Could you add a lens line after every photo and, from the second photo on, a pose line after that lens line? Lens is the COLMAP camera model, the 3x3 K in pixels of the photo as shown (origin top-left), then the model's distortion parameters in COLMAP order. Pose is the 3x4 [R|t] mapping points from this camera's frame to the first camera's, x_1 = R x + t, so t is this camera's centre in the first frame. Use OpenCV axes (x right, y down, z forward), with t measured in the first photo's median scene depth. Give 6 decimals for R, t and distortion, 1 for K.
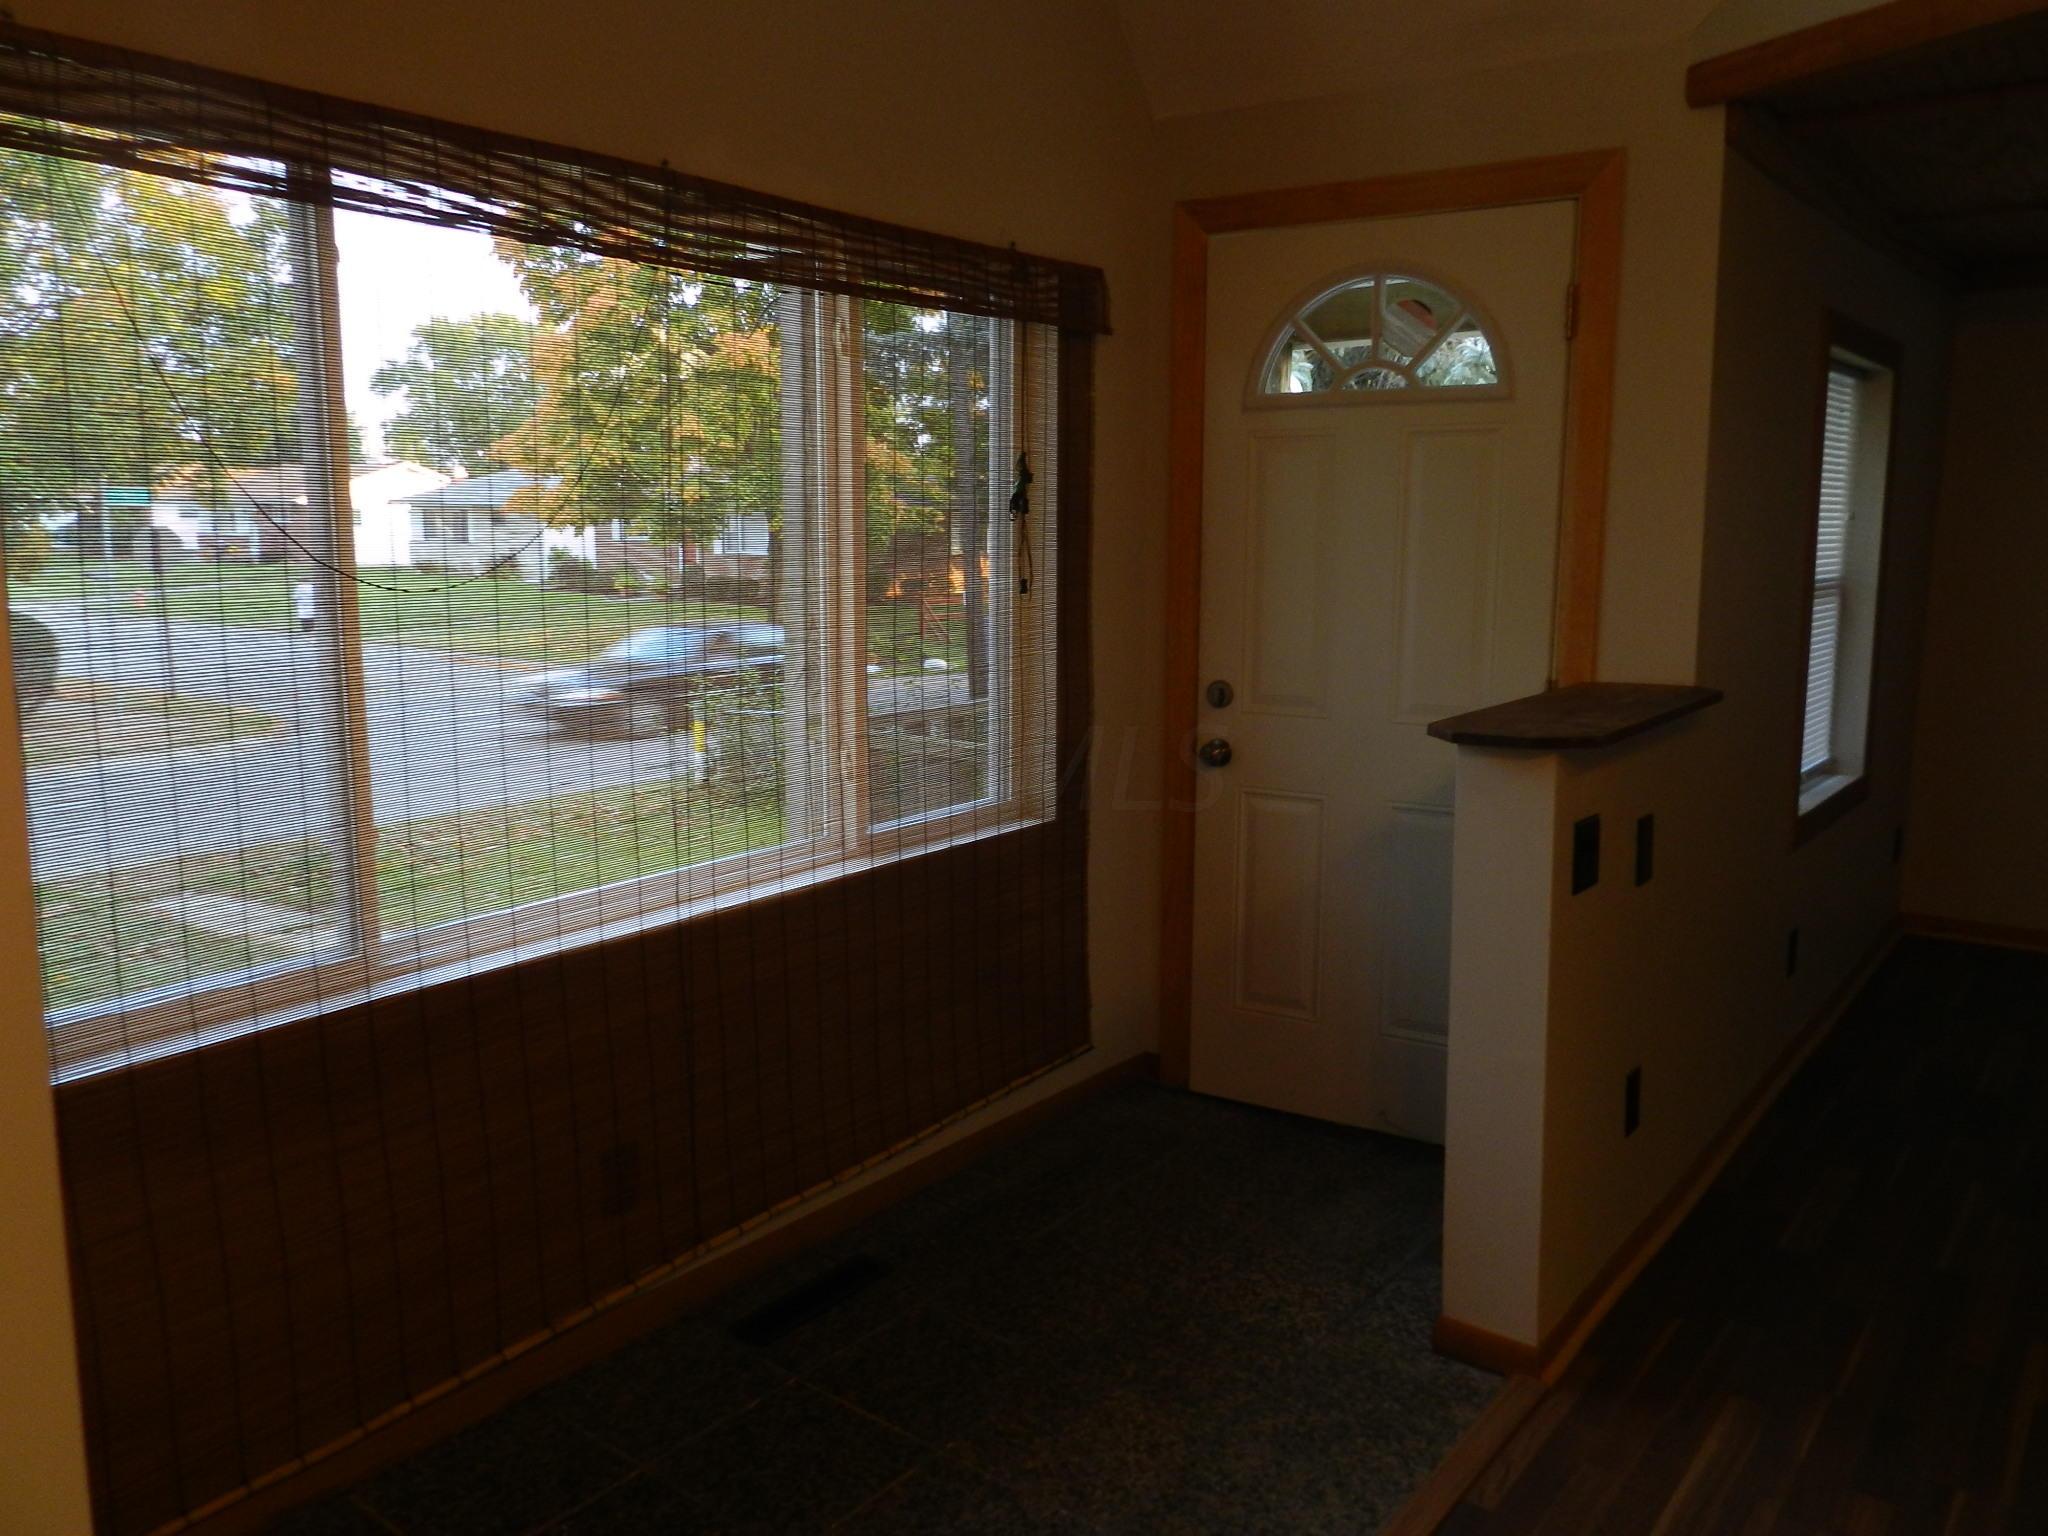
lens RADIAL K [[1522.4, 0, 1024.0], [0, 1522.4, 768.0], [0, 0, 1]] dist [0.004591, 0.000948]
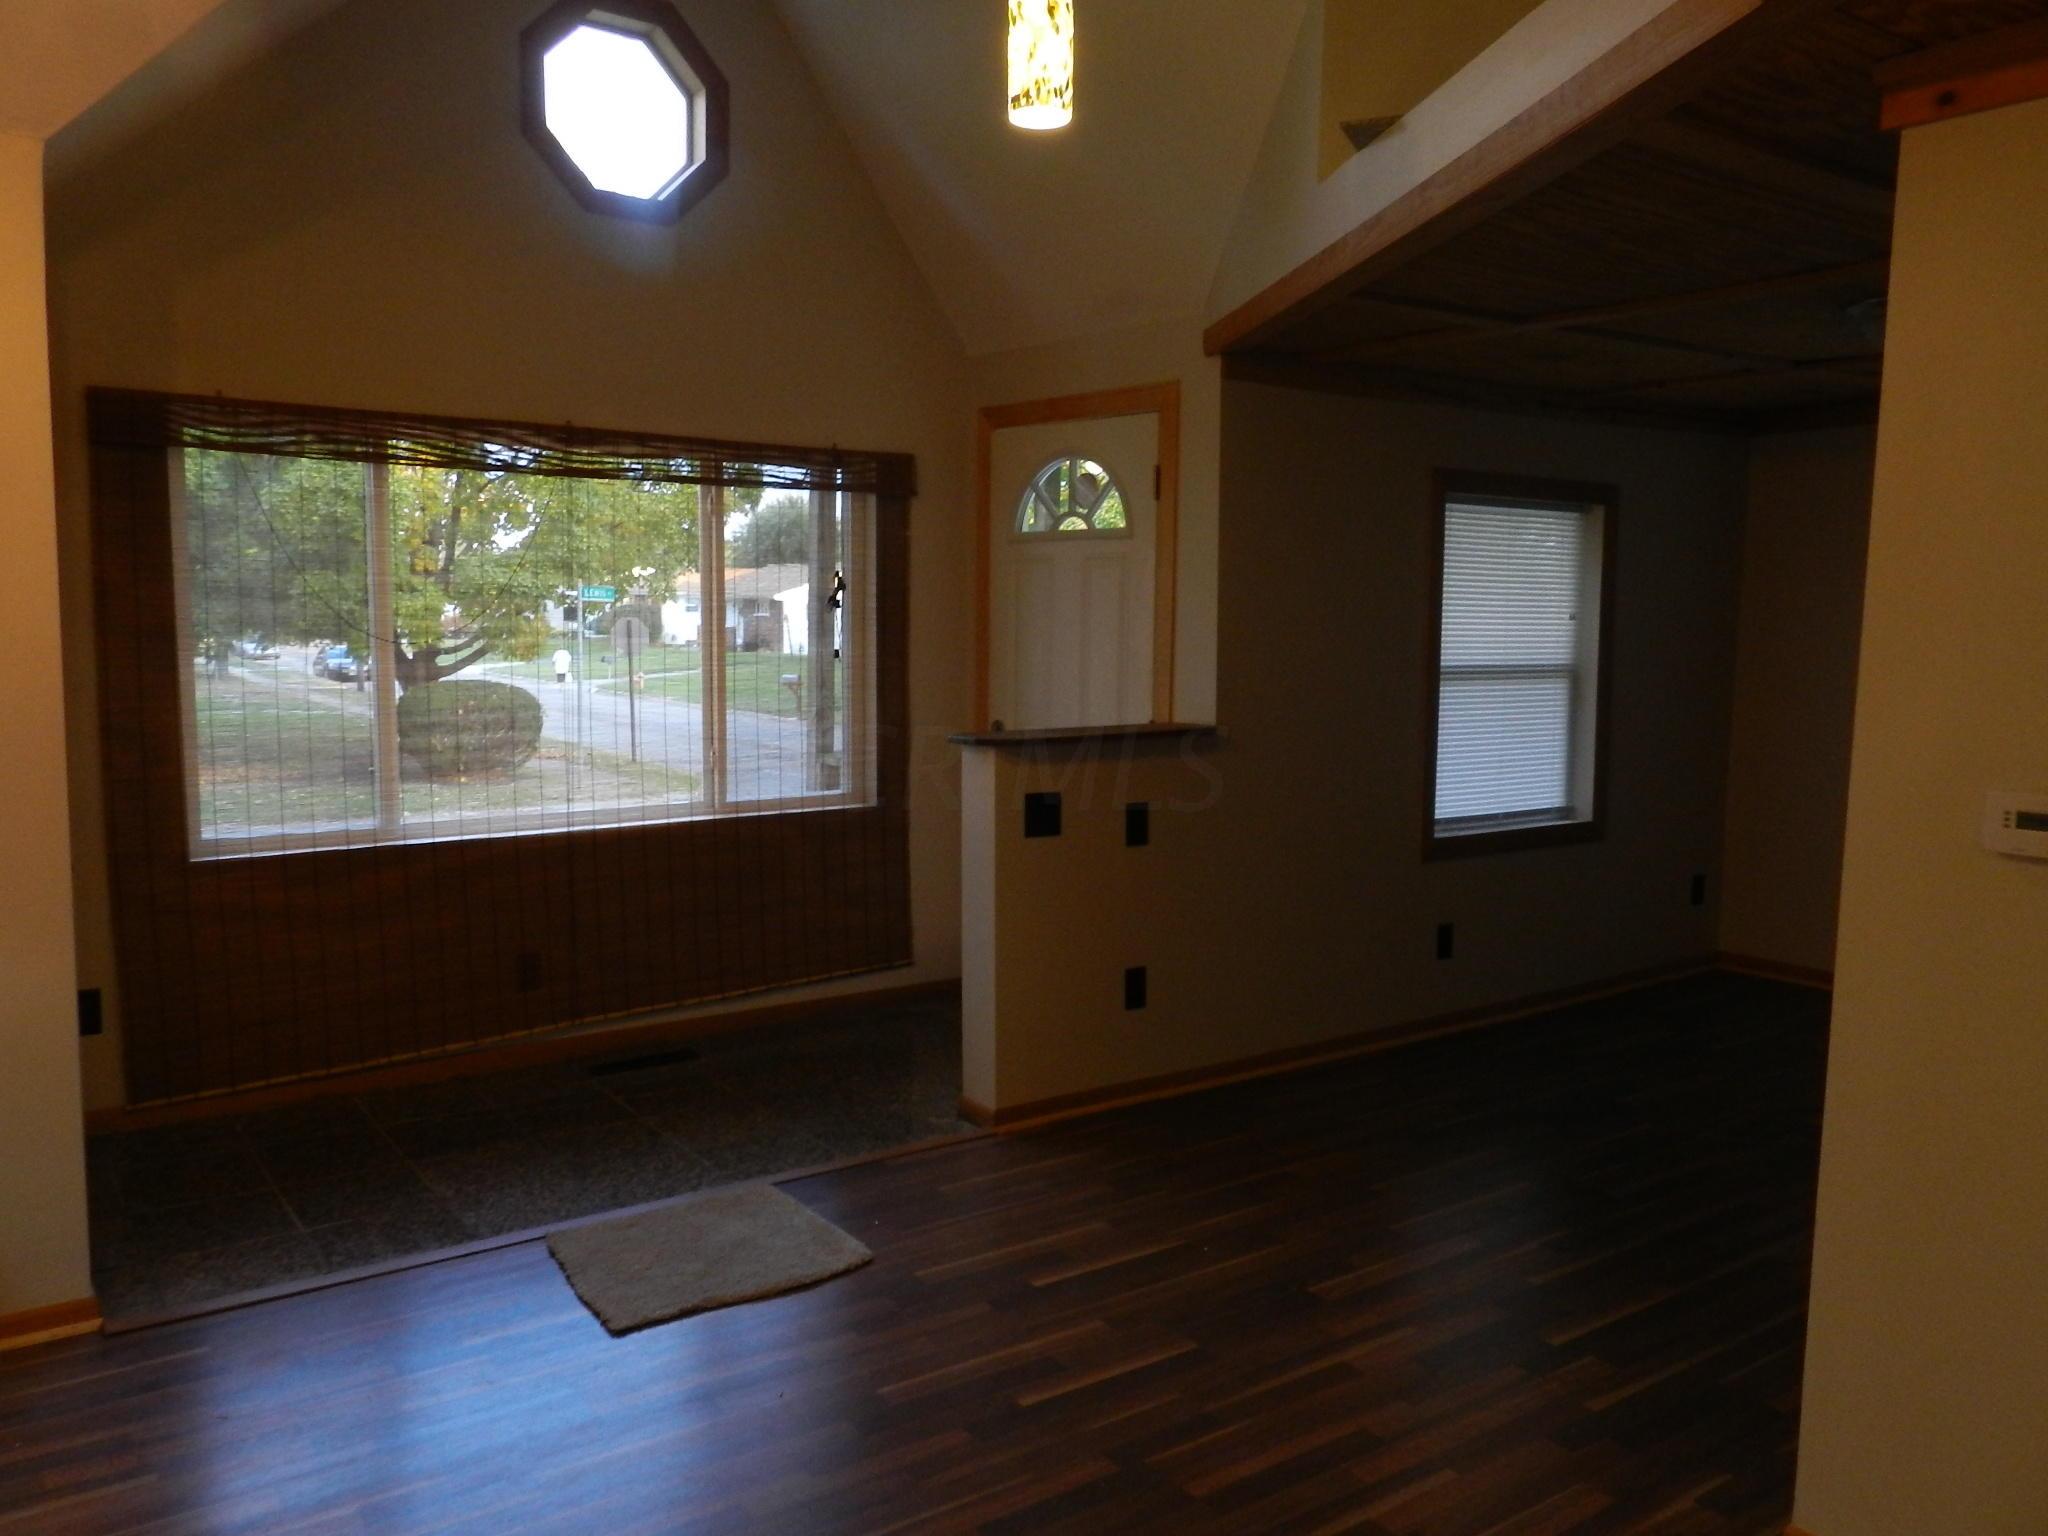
lens RADIAL K [[1539.4, 0, 1026.5], [0, 1539.4, 749.1], [0, 0, 1]] dist [-0.001727, -0.002439]
pose [[0.957702, 0.032330, -0.285941, 0.644417], [-0.053651, 0.996306, -0.067046, 0.077333], [0.282718, 0.079551, 0.955899, -0.477017]]
